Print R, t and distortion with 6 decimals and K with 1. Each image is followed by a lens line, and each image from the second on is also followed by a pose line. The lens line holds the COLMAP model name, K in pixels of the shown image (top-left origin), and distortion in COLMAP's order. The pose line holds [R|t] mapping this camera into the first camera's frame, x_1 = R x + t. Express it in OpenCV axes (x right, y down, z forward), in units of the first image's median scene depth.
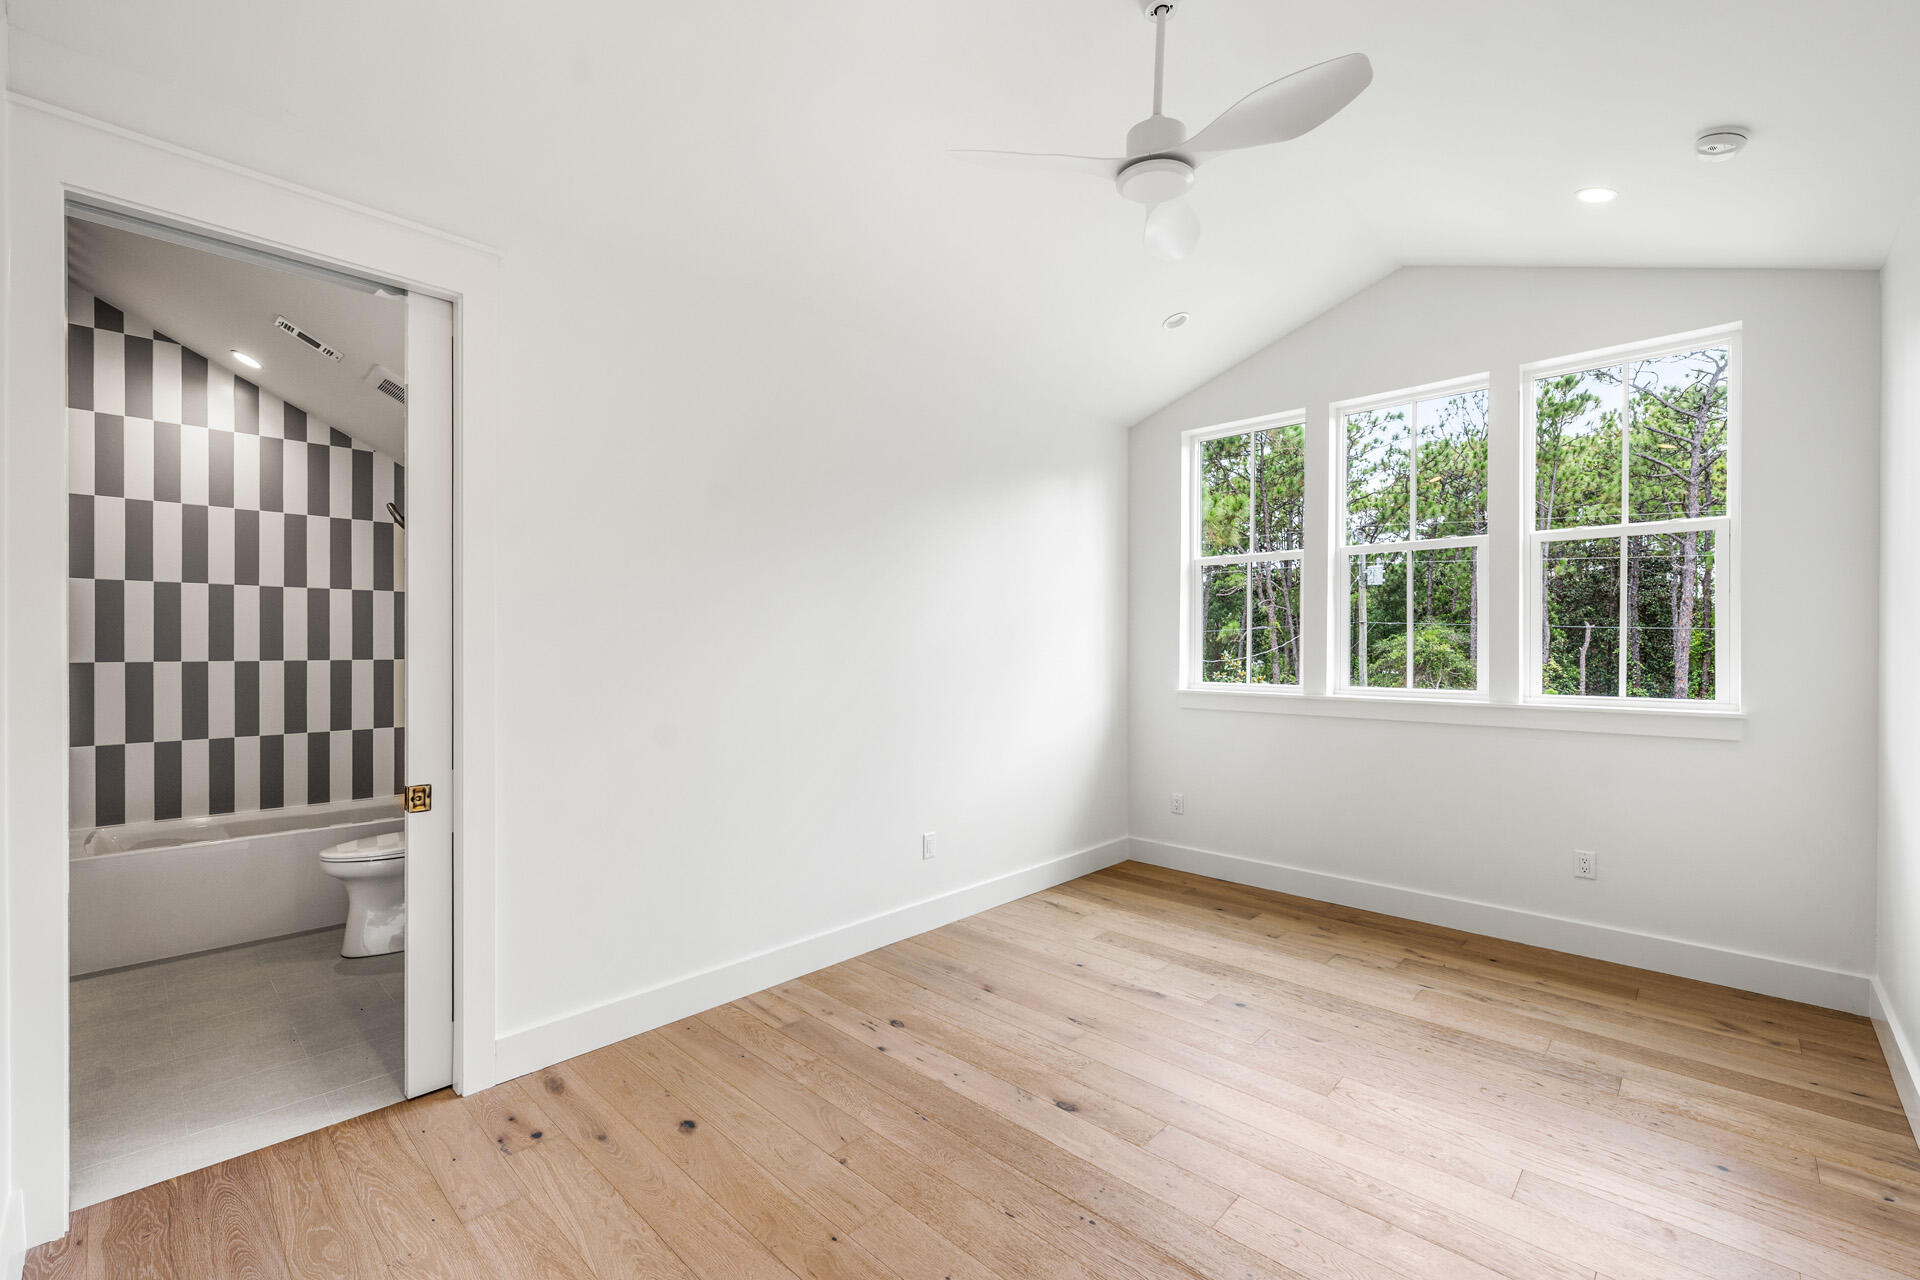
lens RADIAL K [[802.4, 0, 970.7], [0, 802.4, 641.6], [0, 0, 1]] dist [-0.002311, -0.000583]
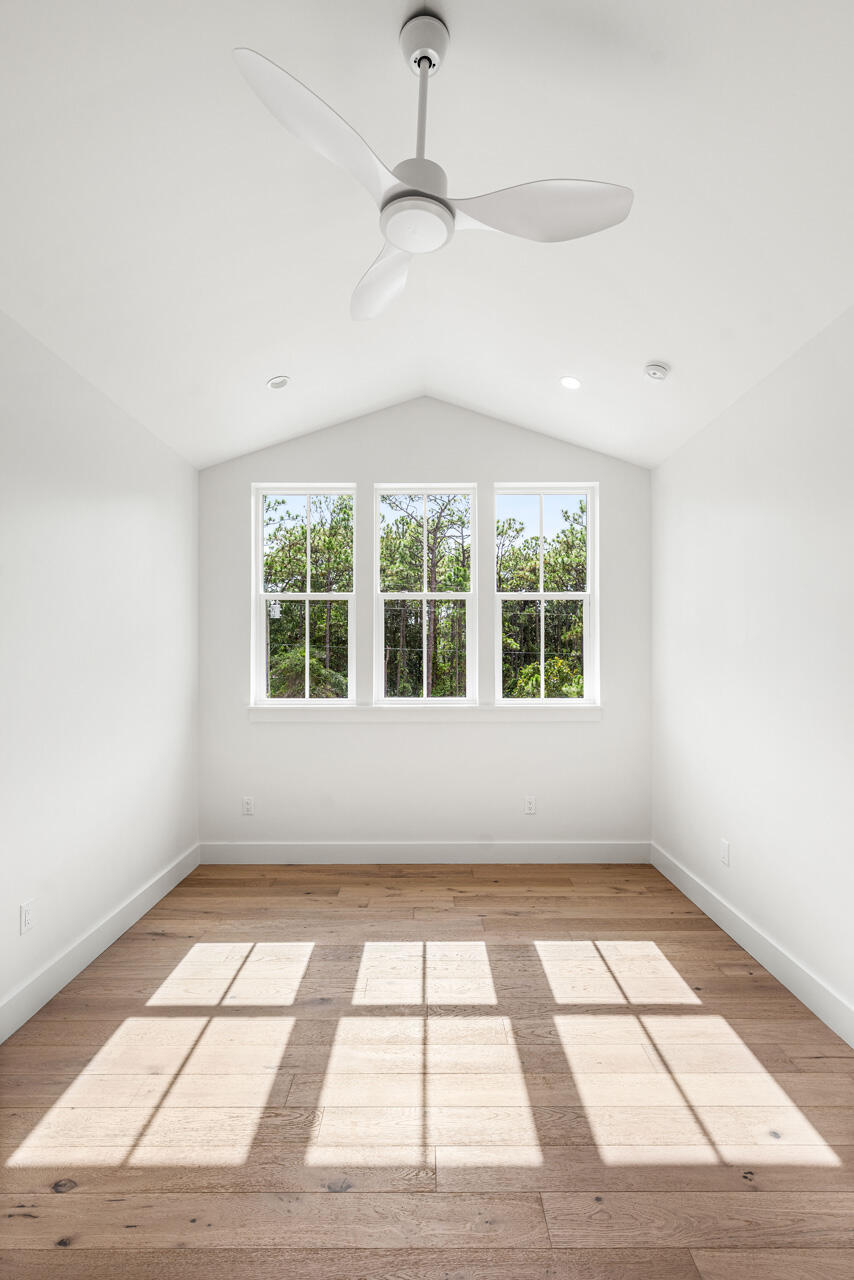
lens RADIAL K [[586.2, 0, 422.8], [0, 586.2, 653.5], [0, 0, 1]] dist [0.001511, -0.000367]
pose [[0.730335, 0.002560, 0.683085, -0.159325], [-0.000252, 0.999994, -0.003479, -0.015616], [-0.683090, 0.002369, 0.730331, 0.260536]]
